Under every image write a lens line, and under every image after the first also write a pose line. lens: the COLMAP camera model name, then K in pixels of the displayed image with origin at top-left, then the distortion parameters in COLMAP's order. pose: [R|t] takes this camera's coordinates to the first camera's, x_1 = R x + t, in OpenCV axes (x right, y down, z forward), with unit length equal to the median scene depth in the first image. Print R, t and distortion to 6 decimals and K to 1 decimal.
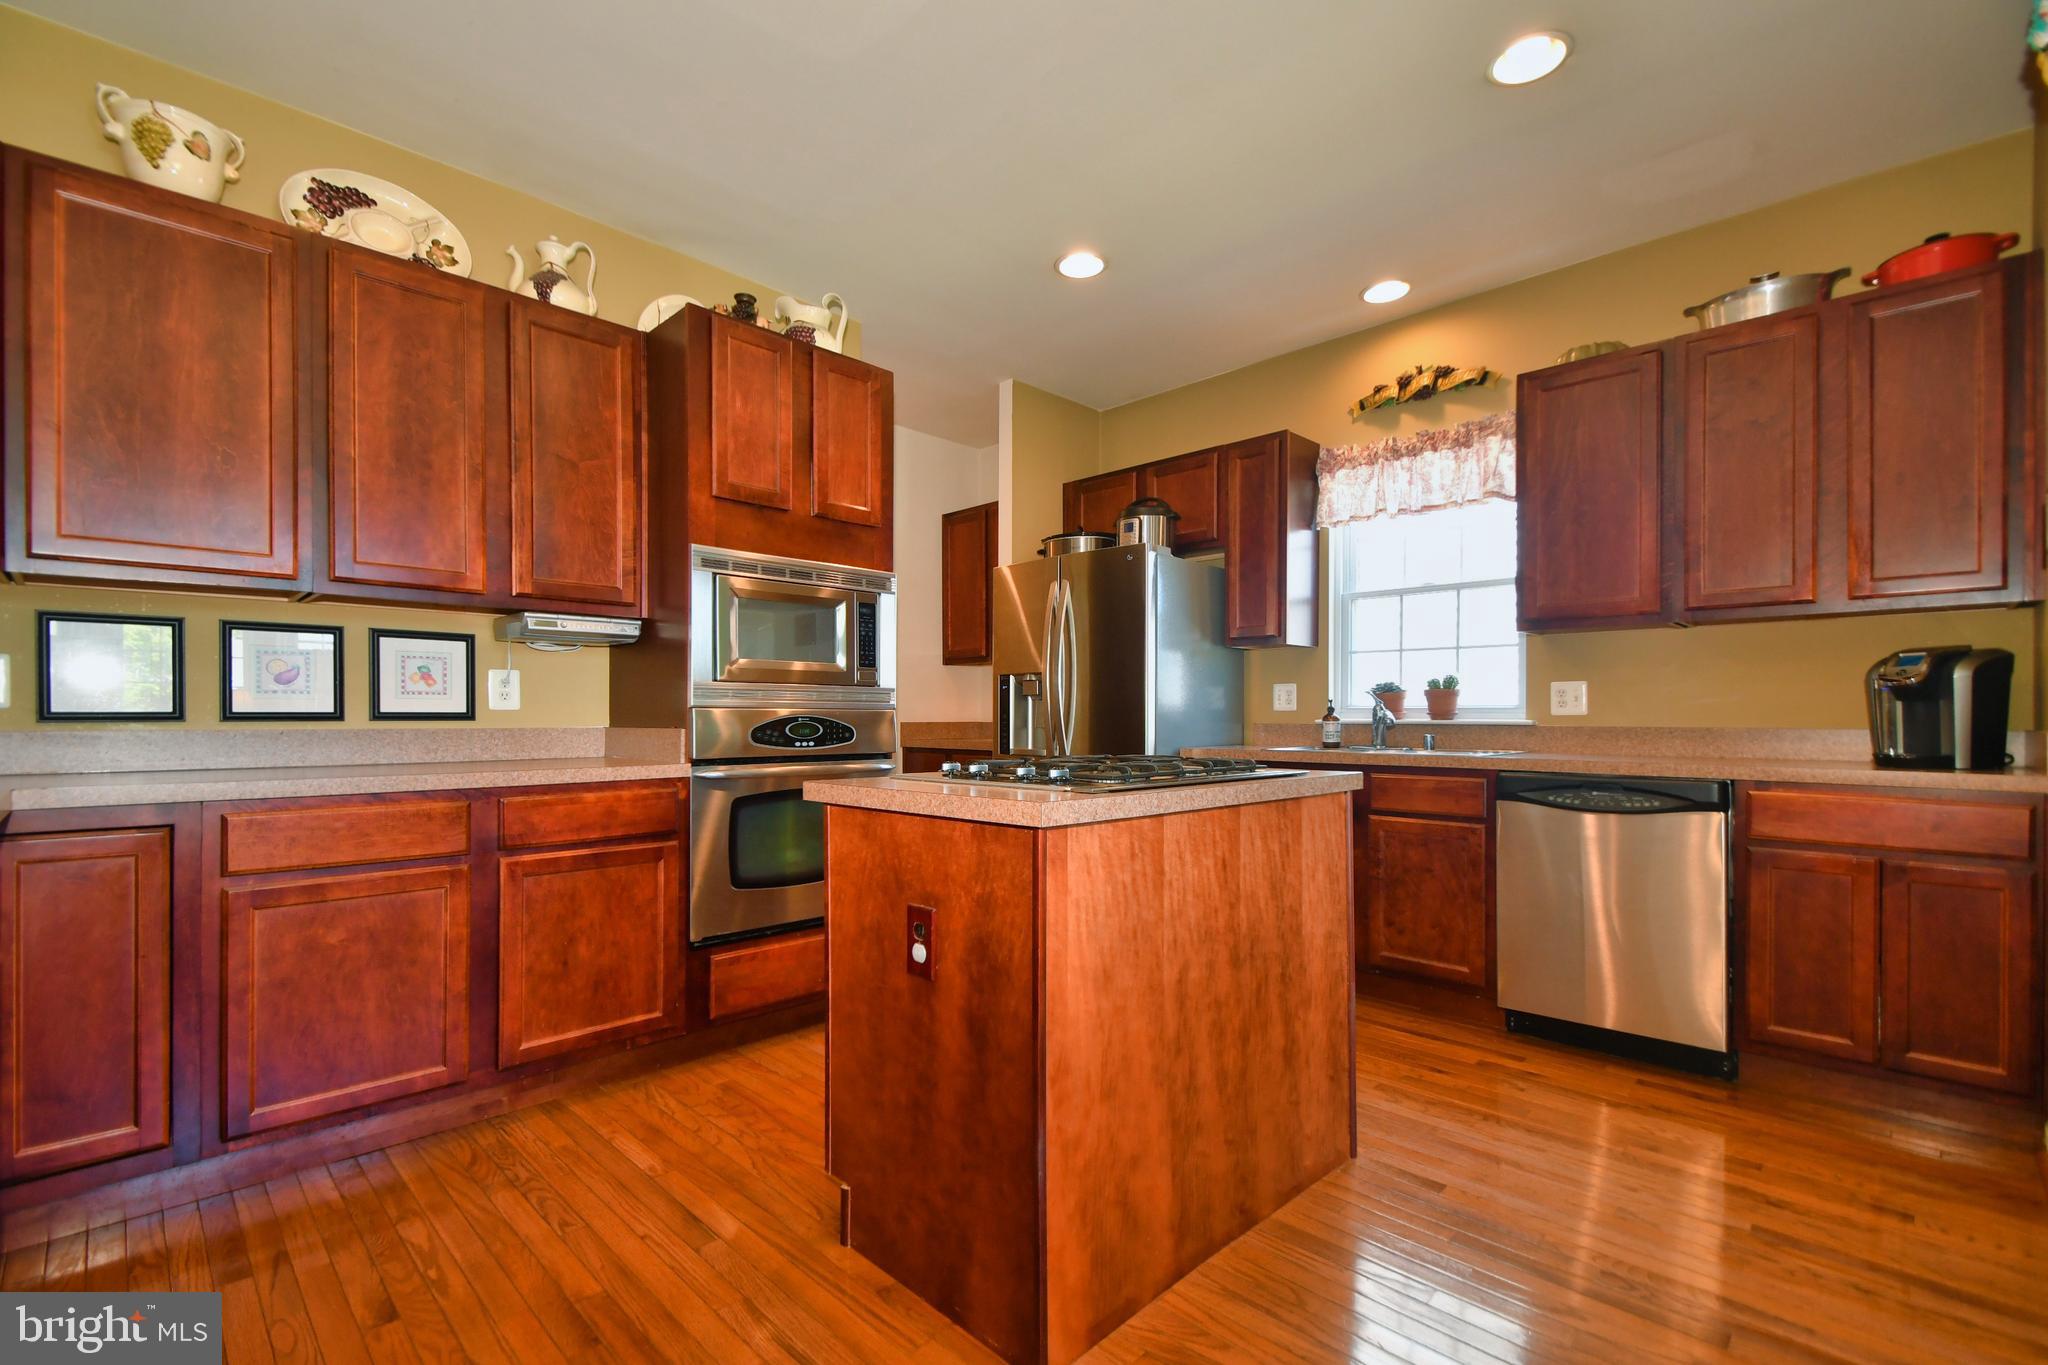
lens RADIAL K [[901.8, 0, 1006.2], [0, 901.8, 715.2], [0, 0, 1]] dist [0.023882, -0.013318]
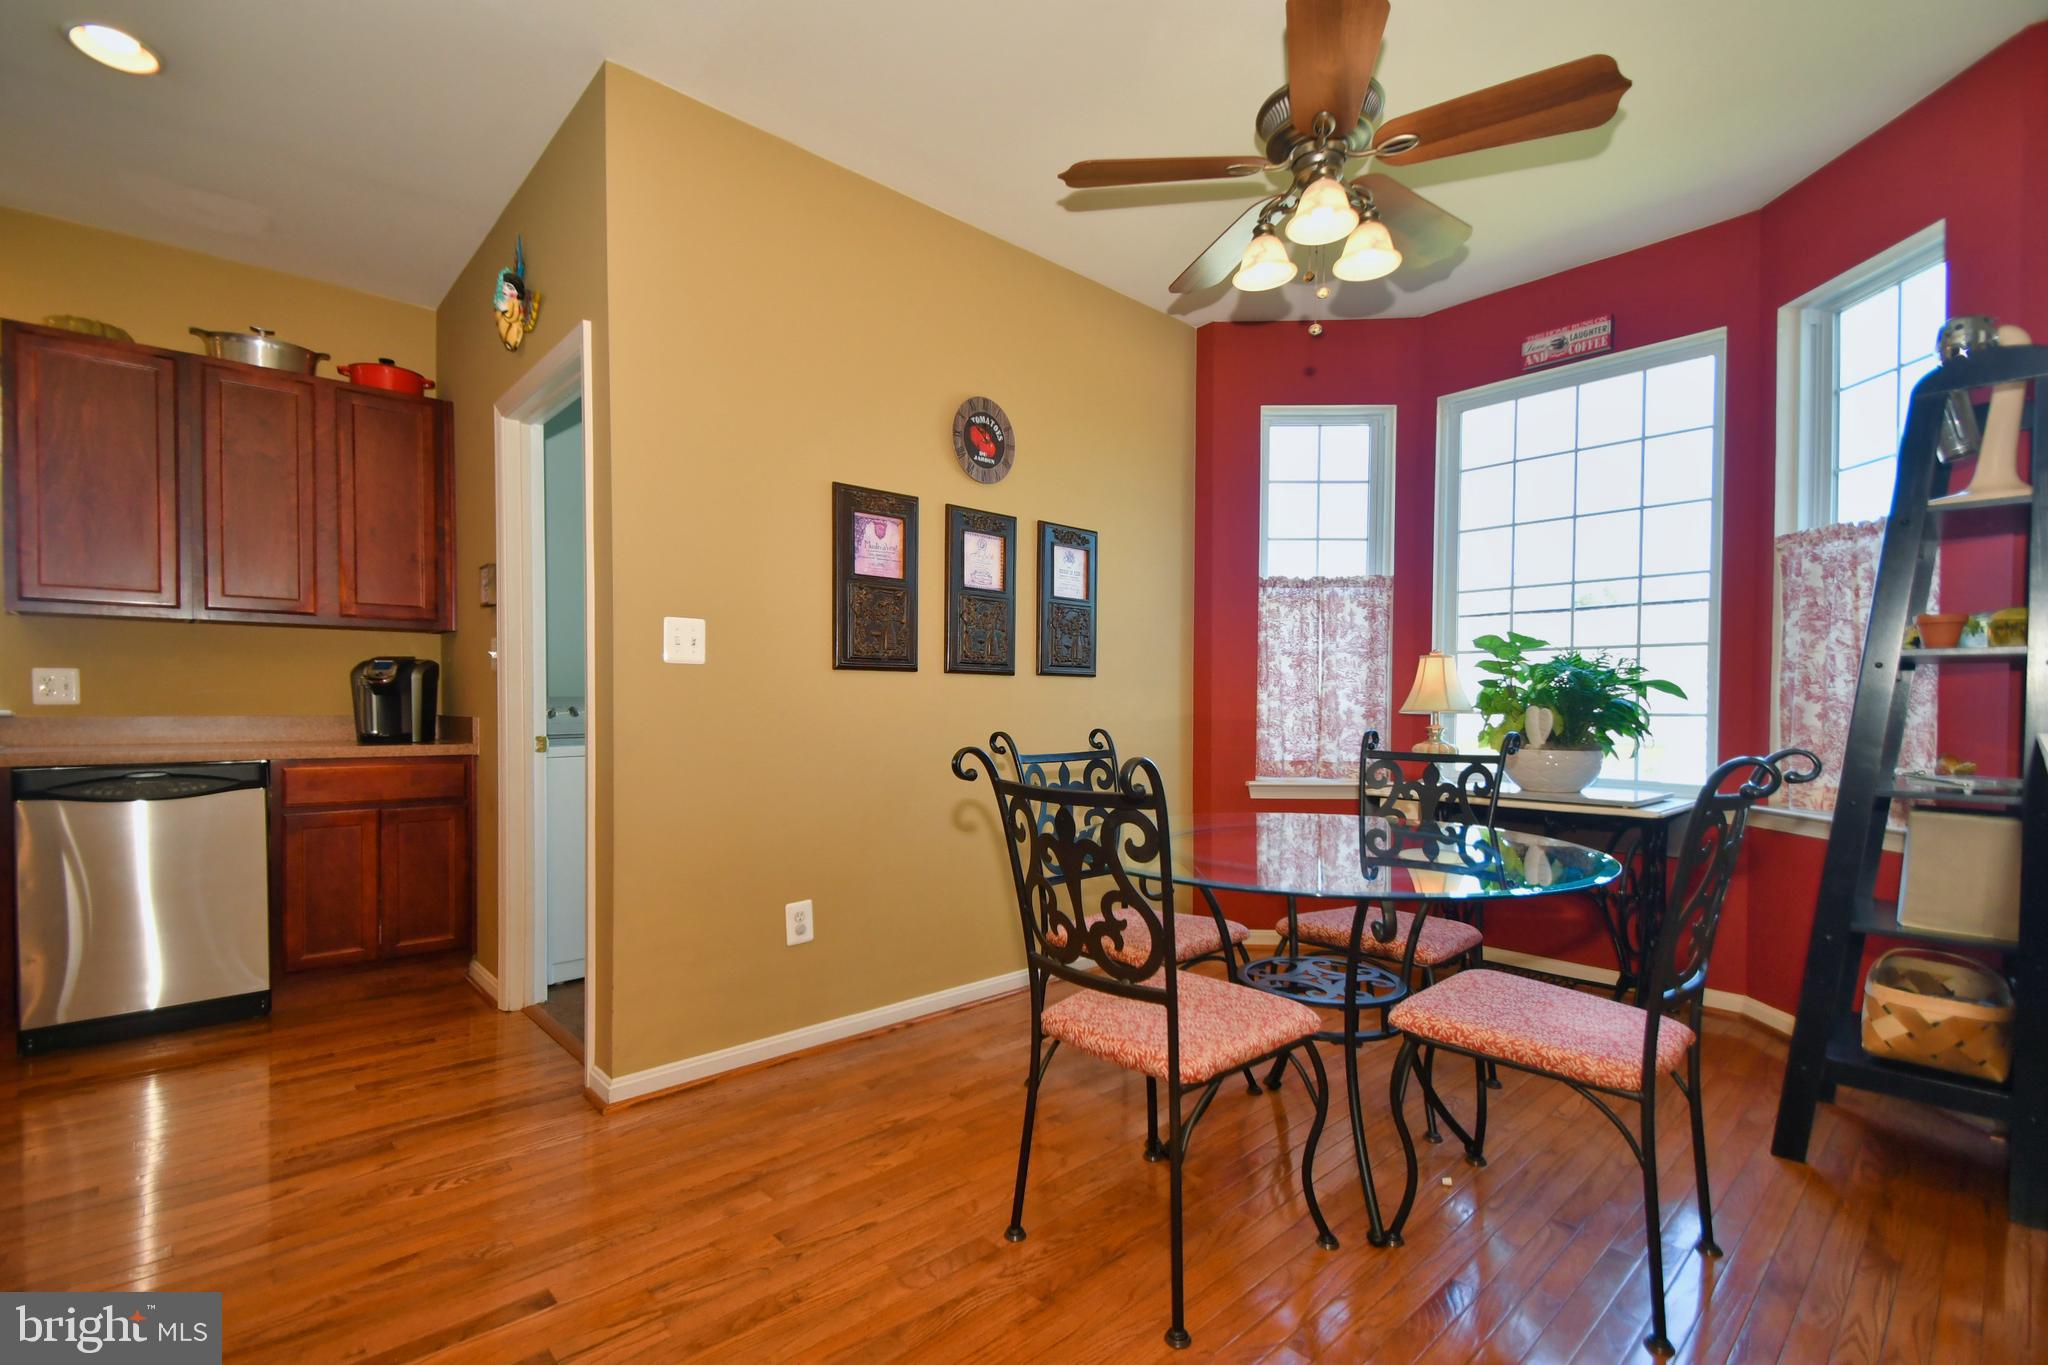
lens RADIAL K [[901.8, 0, 1006.2], [0, 901.8, 715.2], [0, 0, 1]] dist [0.023882, -0.013318]
pose [[0.054263, -0.015061, 0.998413, -0.292513], [0.001659, 0.999886, 0.014993, -0.003273], [-0.998525, 0.000843, 0.054282, -0.018929]]
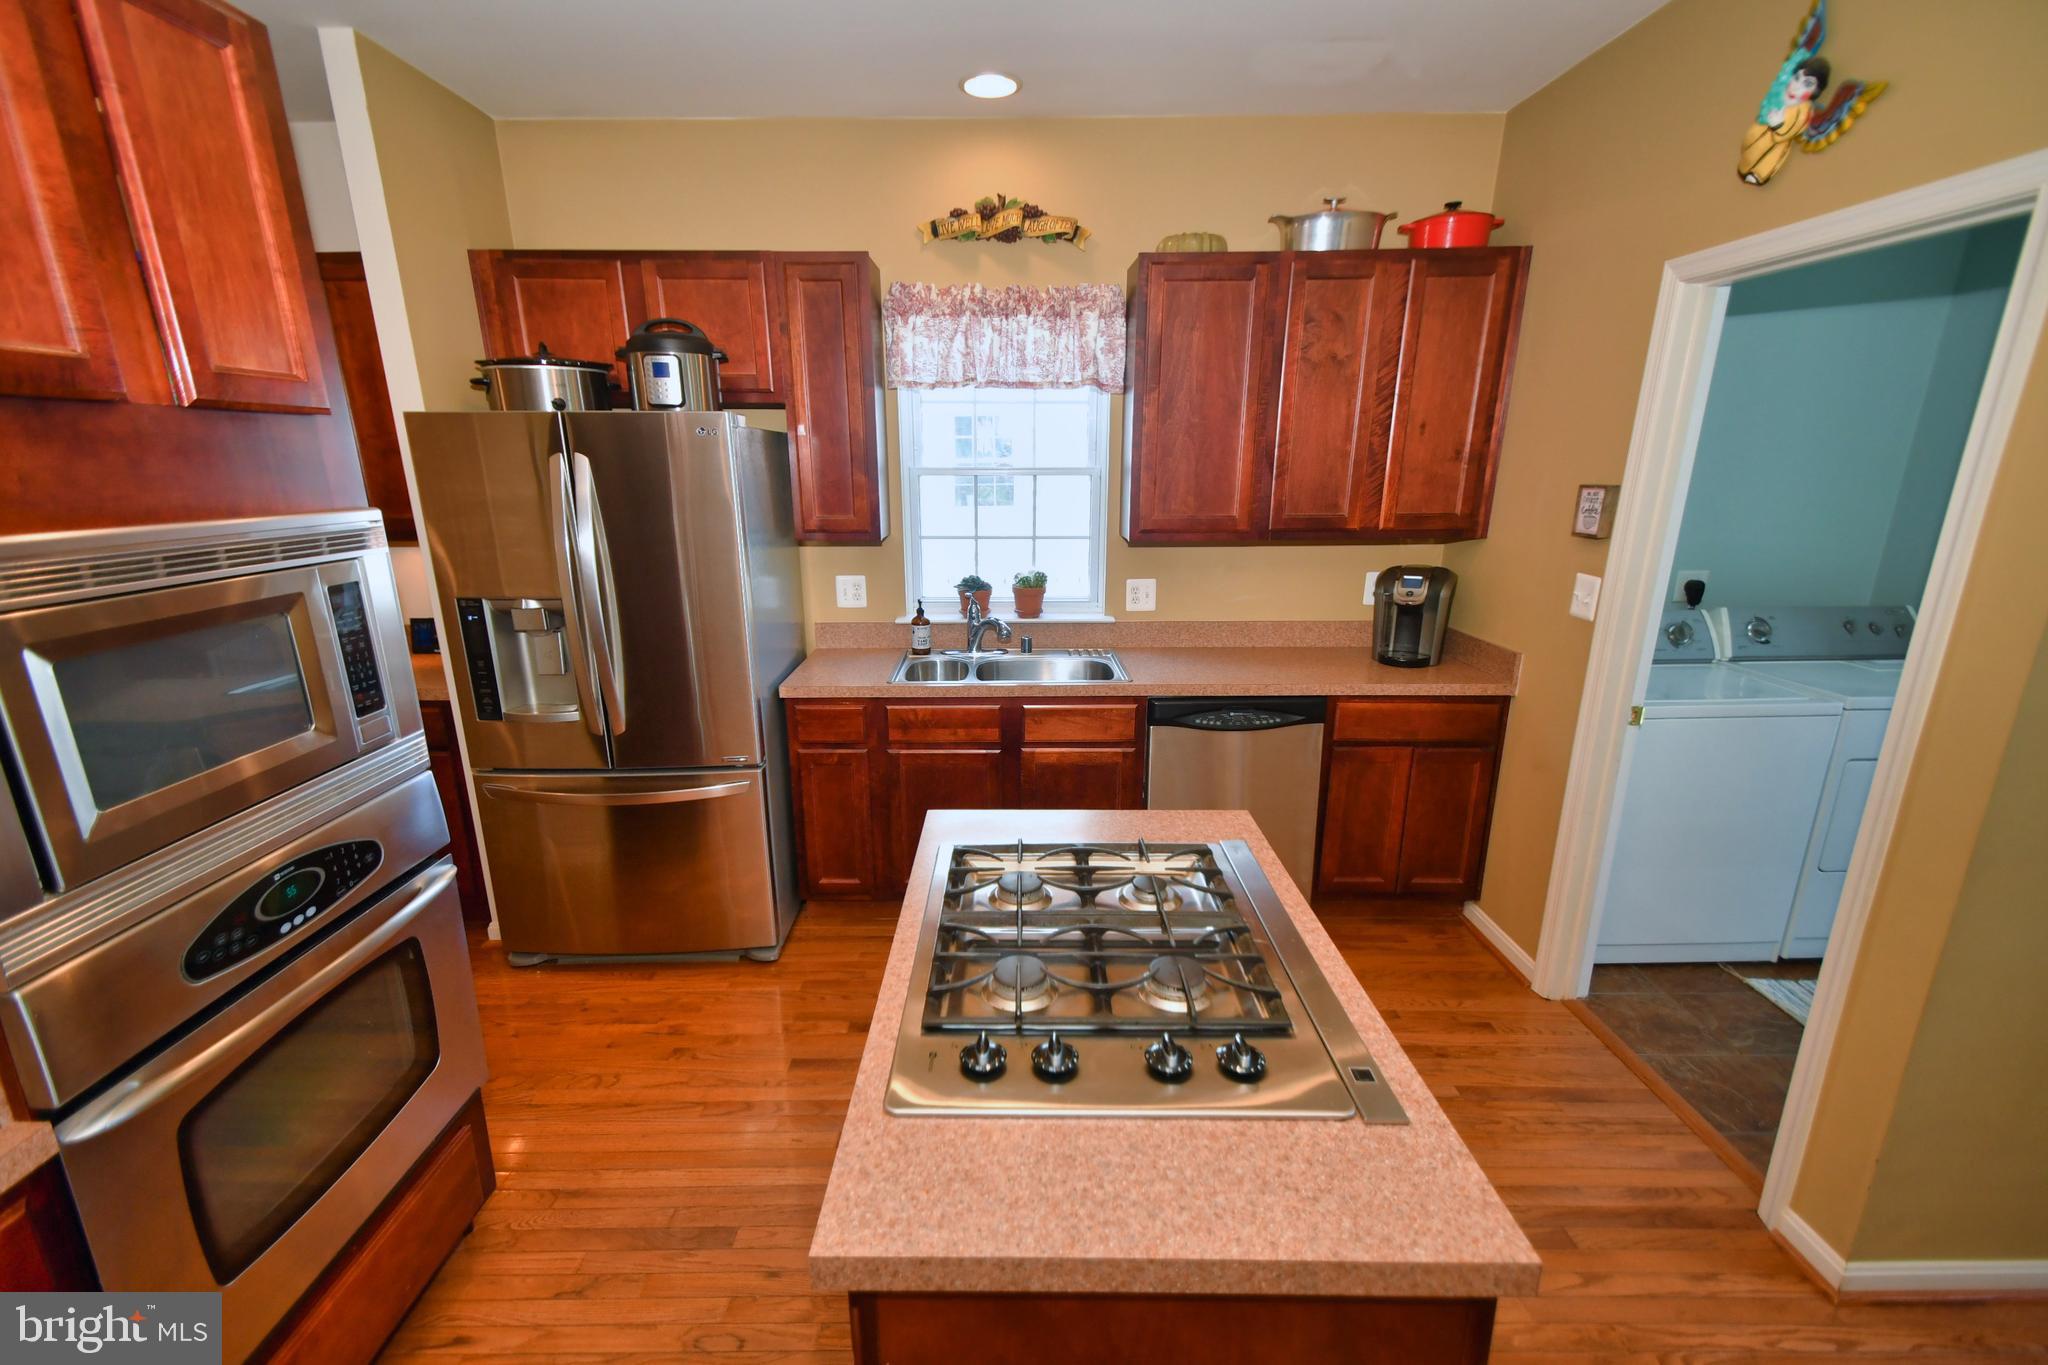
lens RADIAL K [[893.1, 0, 1019.9], [0, 893.1, 732.1], [0, 0, 1]] dist [0.029881, -0.012997]
pose [[0.709339, -0.207082, 0.673762, -0.254805], [0.005646, 0.957509, 0.288348, -0.198241], [-0.704845, -0.200733, 0.680367, 0.427093]]
